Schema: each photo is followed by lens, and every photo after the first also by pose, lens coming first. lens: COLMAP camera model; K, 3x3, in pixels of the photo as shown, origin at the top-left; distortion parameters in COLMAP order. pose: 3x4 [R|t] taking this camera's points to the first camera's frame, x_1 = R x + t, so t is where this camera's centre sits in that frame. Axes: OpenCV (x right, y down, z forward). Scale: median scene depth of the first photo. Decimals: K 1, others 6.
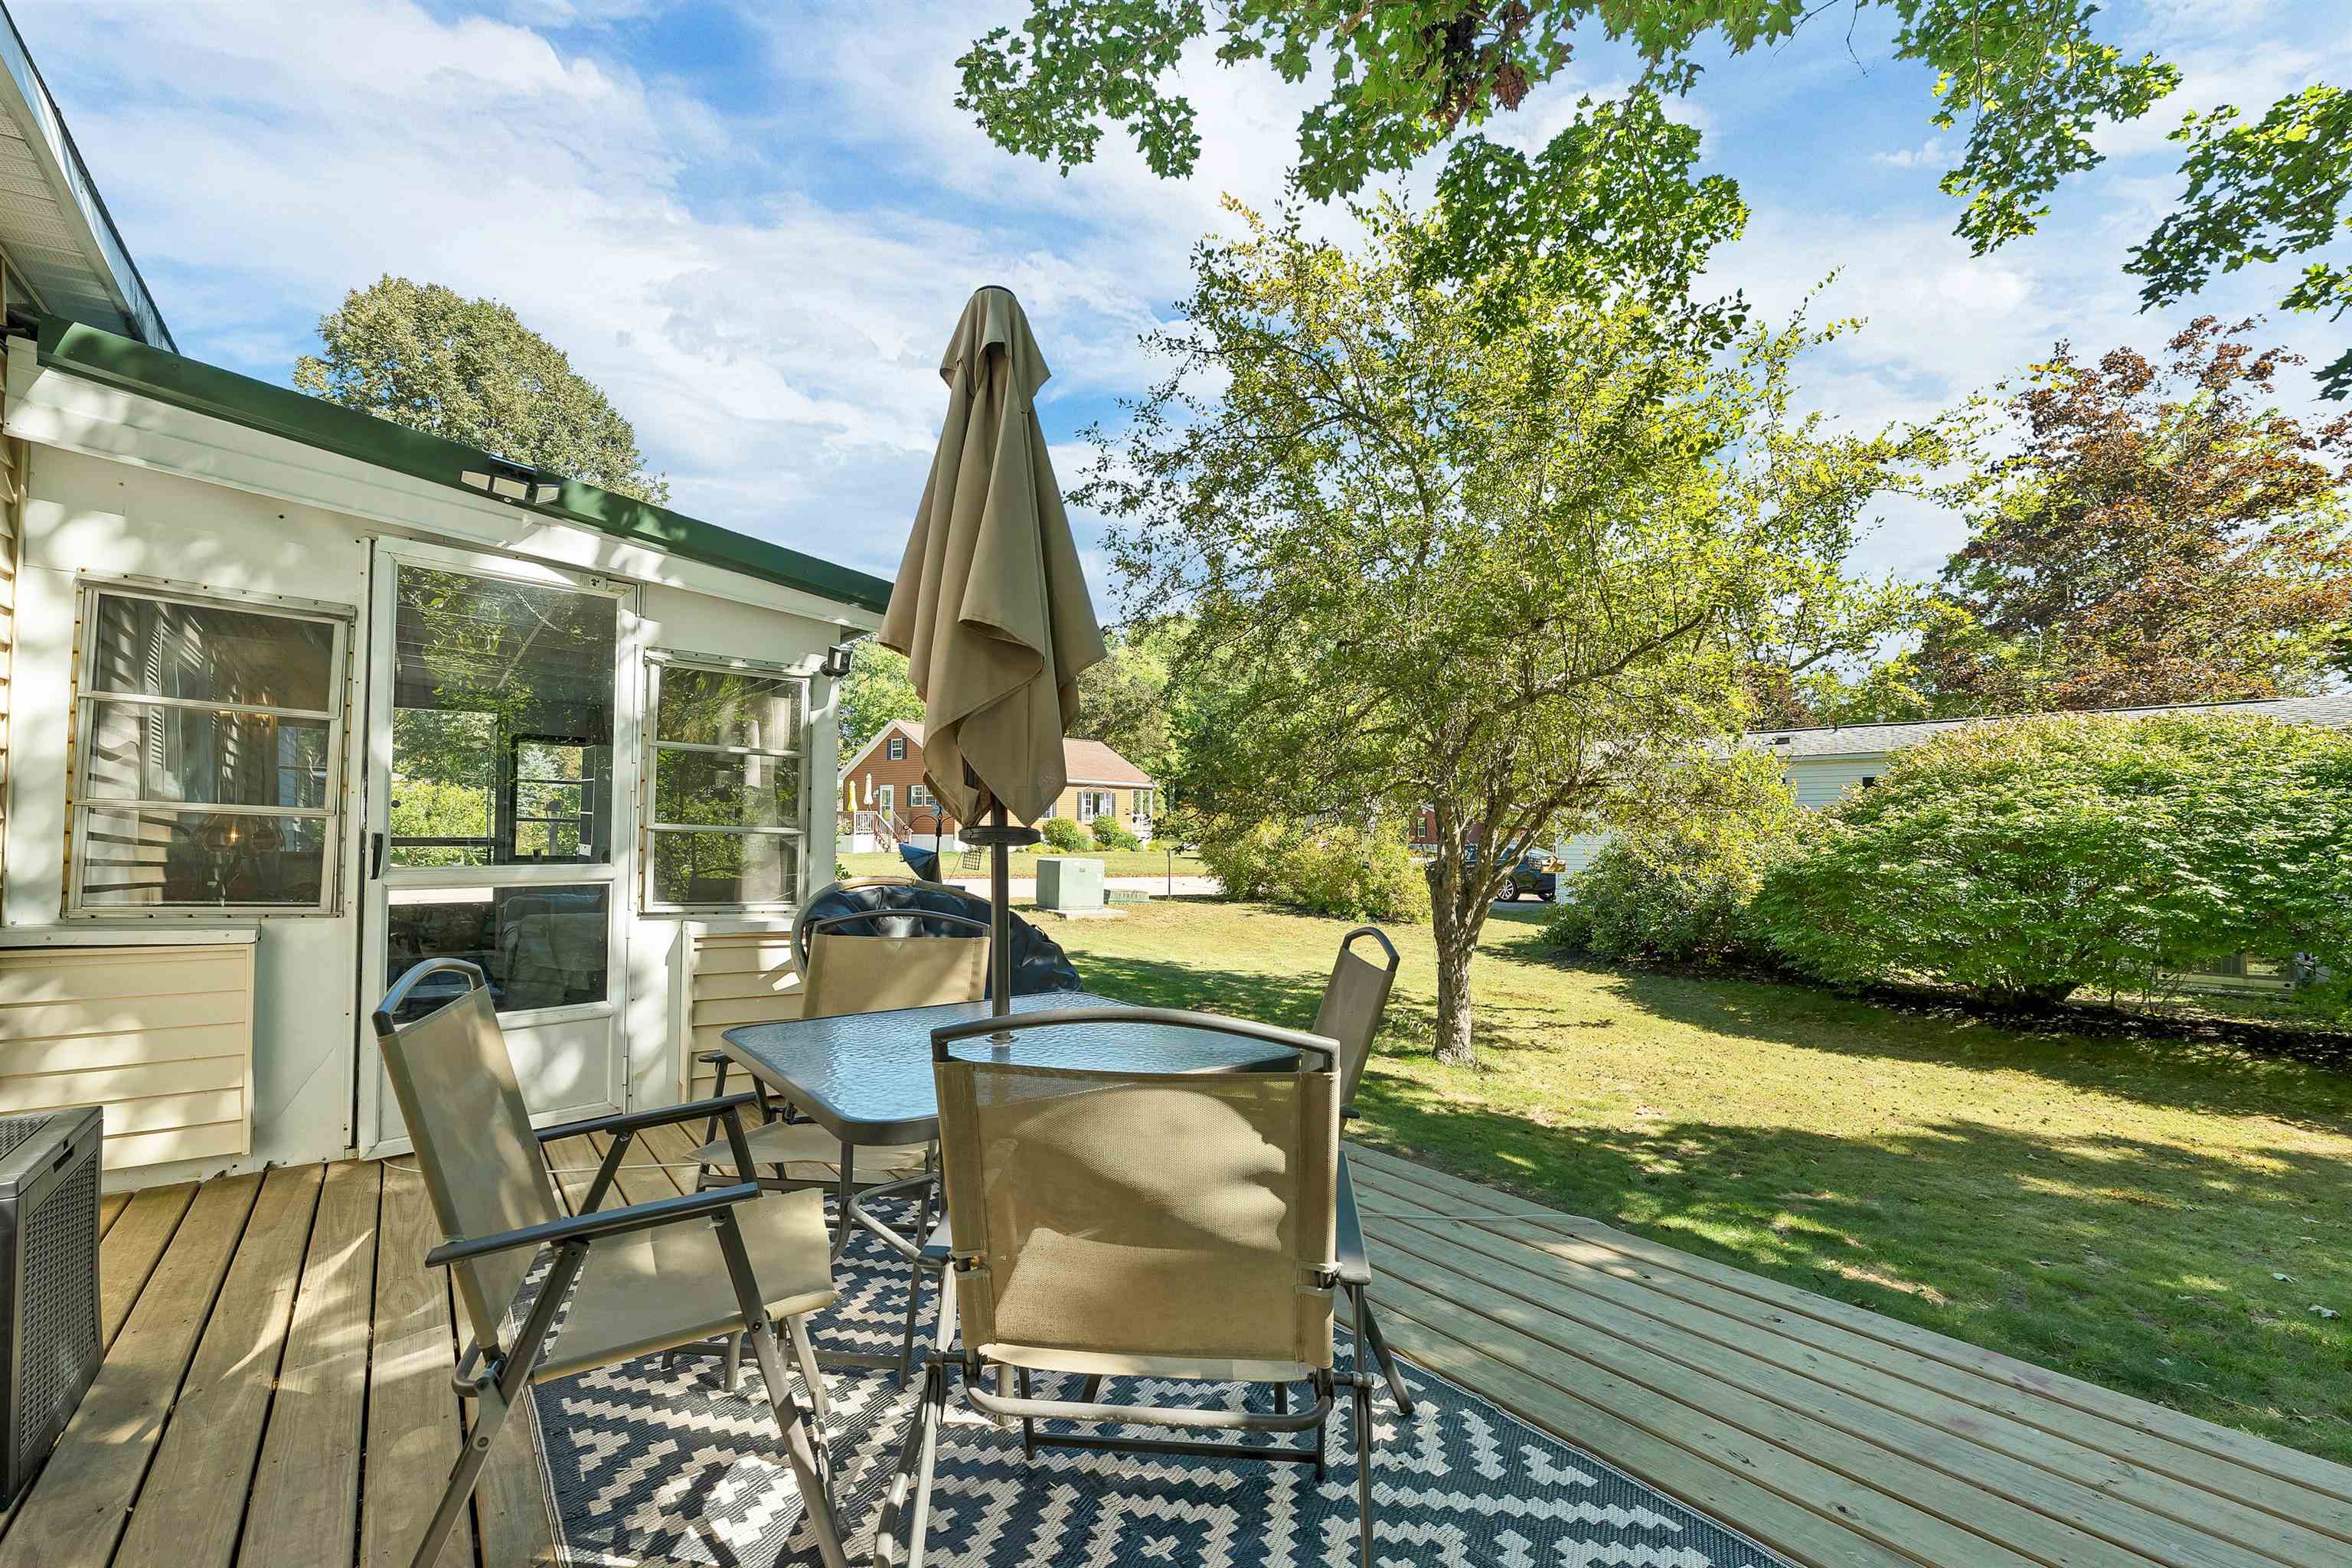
lens RADIAL K [[996.4, 0, 1136.8], [0, 996.4, 808.1], [0, 0, 1]] dist [-0.002008, -0.000509]
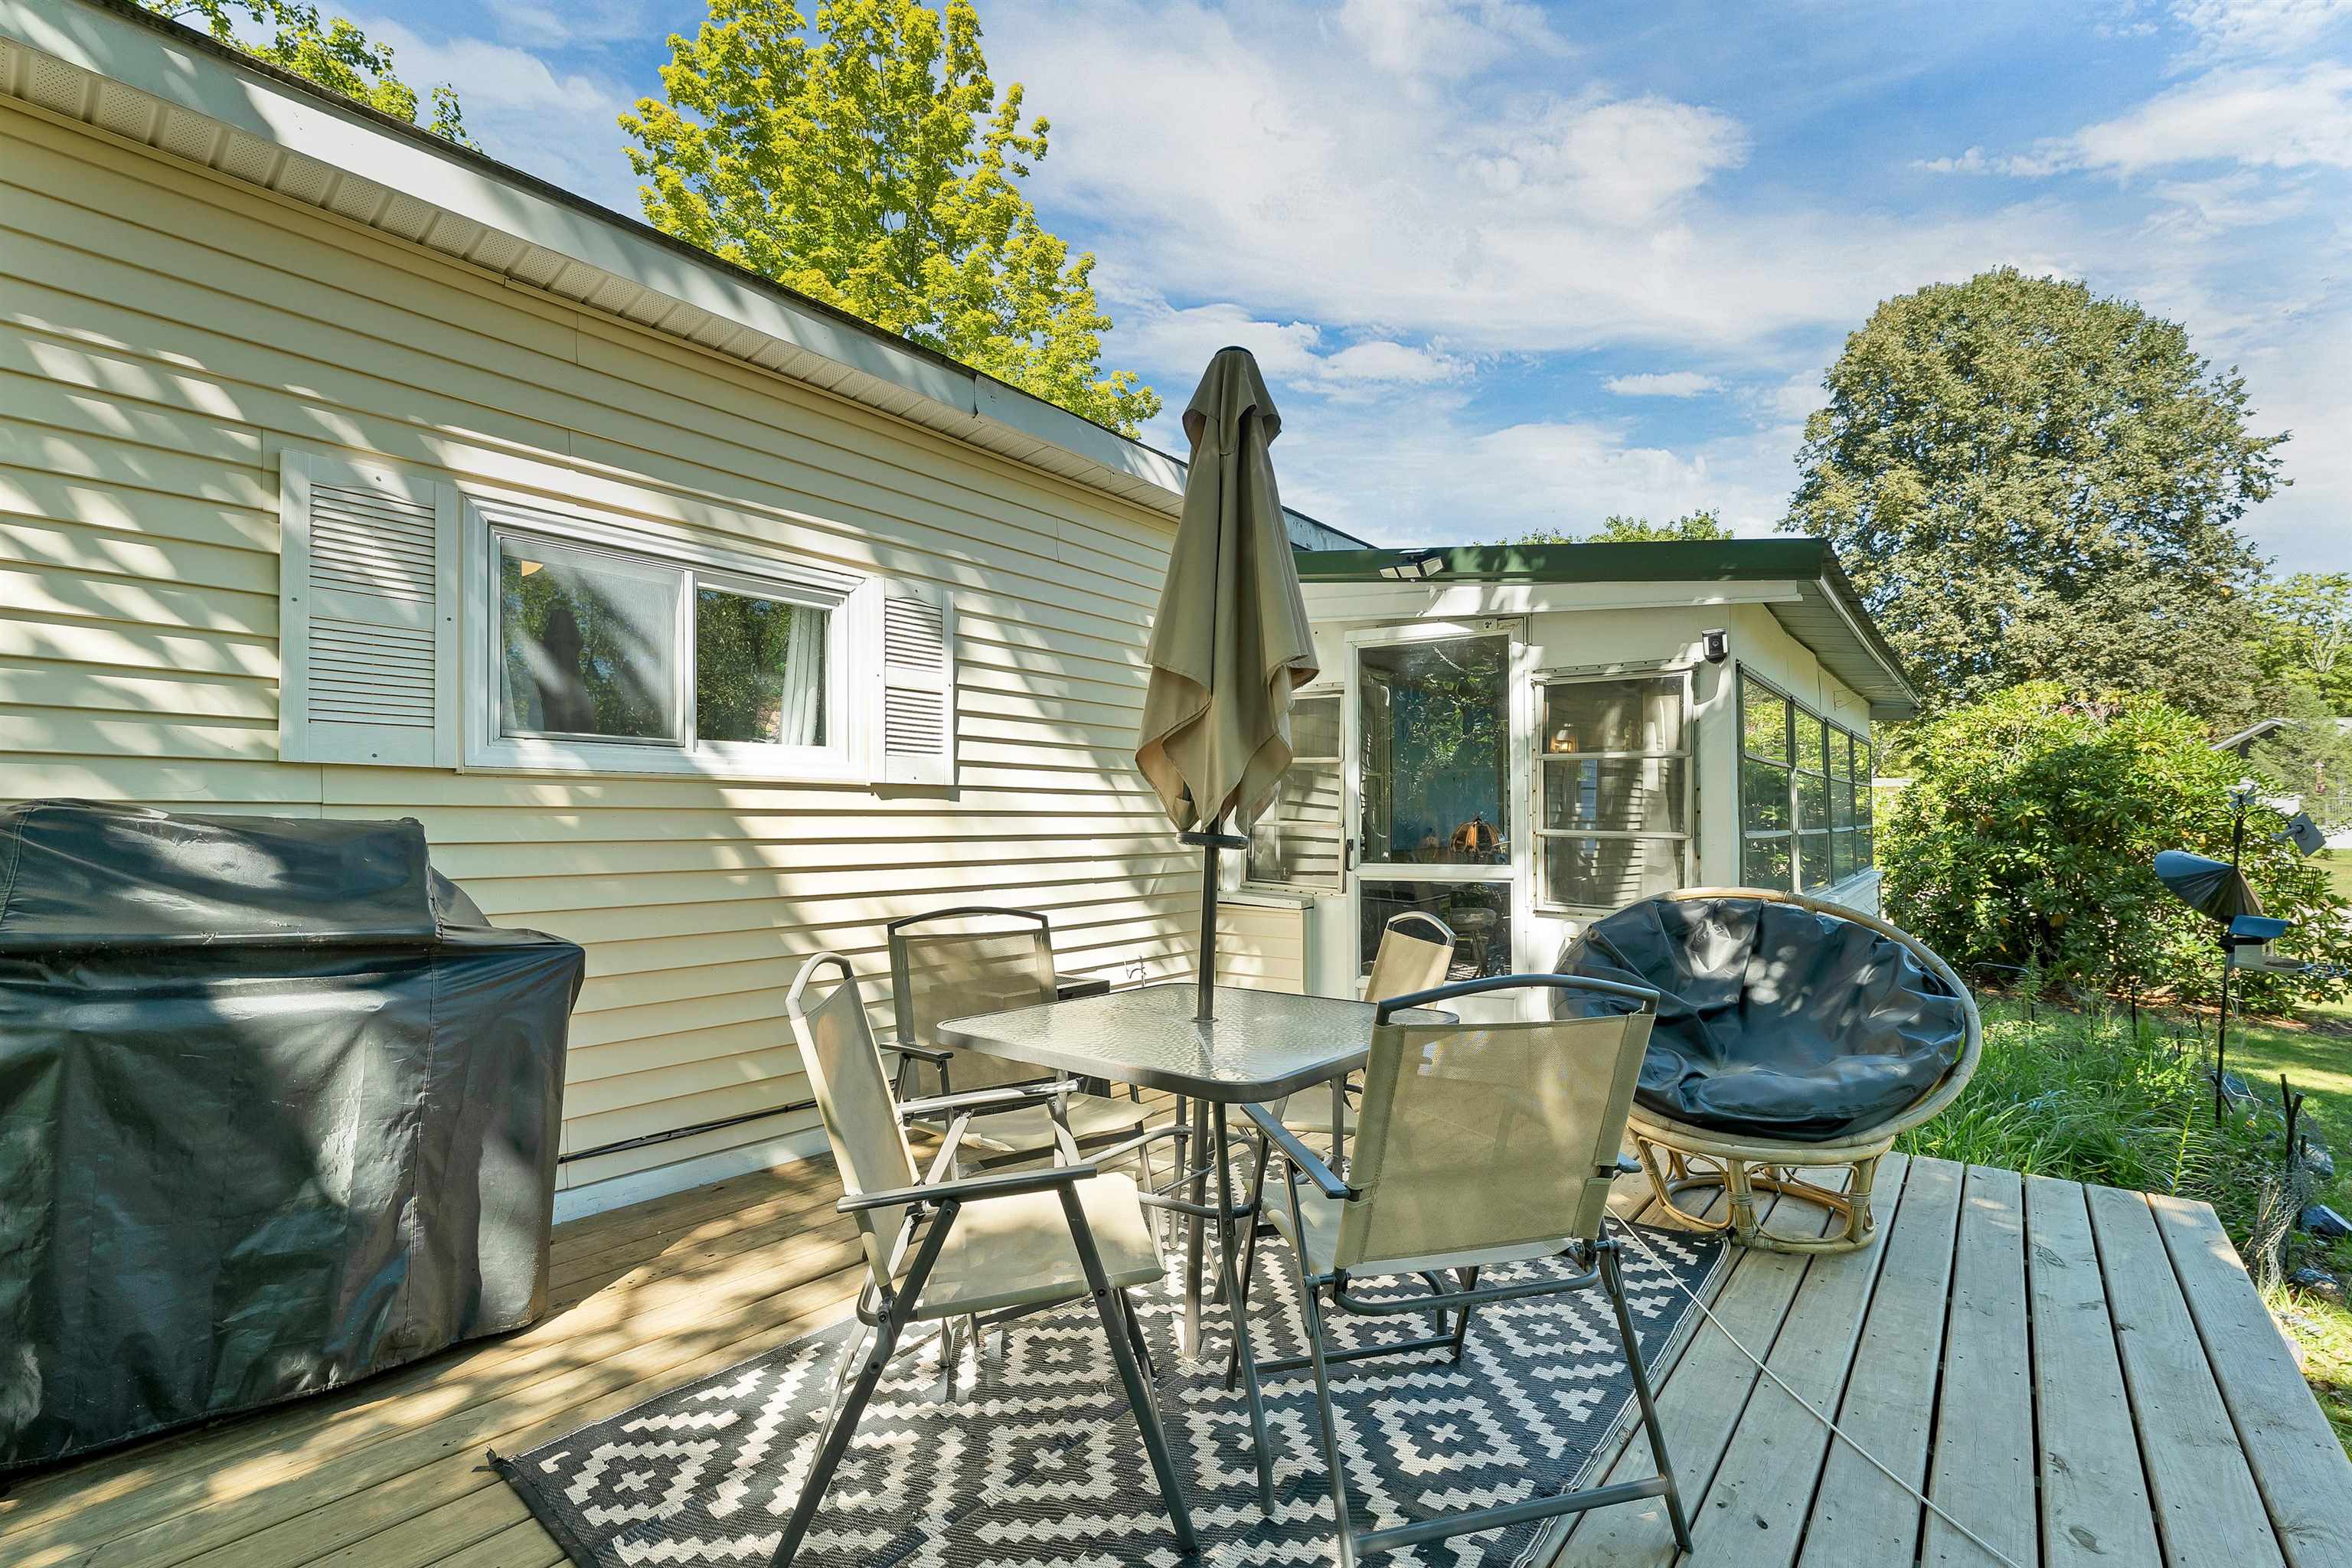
lens RADIAL K [[988.4, 0, 1176.0], [0, 988.4, 784.0], [0, 0, 1]] dist [-0.002292, -0.000348]
pose [[0.284566, -0.054850, -0.957086, 0.447946], [0.025939, 0.998437, -0.049508, 0.009043], [0.958306, -0.010737, 0.285543, 0.307541]]
